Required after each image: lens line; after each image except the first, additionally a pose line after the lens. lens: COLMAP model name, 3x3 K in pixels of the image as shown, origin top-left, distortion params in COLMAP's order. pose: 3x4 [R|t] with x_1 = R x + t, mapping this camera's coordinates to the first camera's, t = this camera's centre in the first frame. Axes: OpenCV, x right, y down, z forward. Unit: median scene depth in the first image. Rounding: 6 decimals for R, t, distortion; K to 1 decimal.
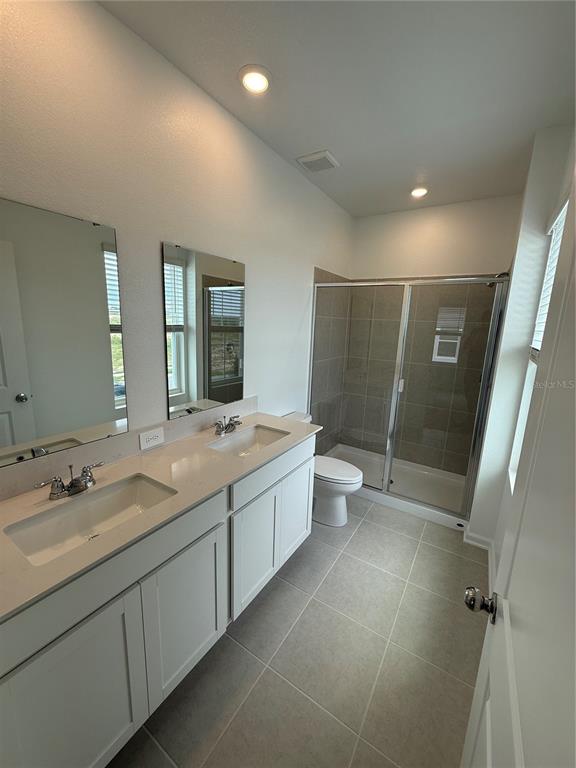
lens RADIAL K [[305.5, 0, 288.0], [0, 305.5, 384.0], [0, 0, 1]] dist [0.000401, -0.000082]
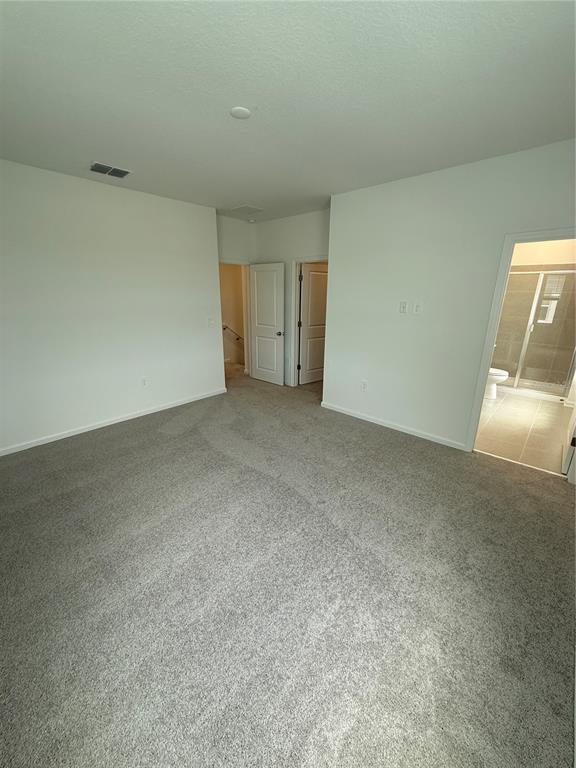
lens RADIAL K [[305.5, 0, 288.0], [0, 305.5, 384.0], [0, 0, 1]] dist [0.000401, -0.000082]
pose [[0.986264, 0.017623, -0.164232, -0.831253], [-0.001979, 0.995481, 0.094940, 0.185957], [0.165163, -0.093311, 0.981842, -1.176375]]
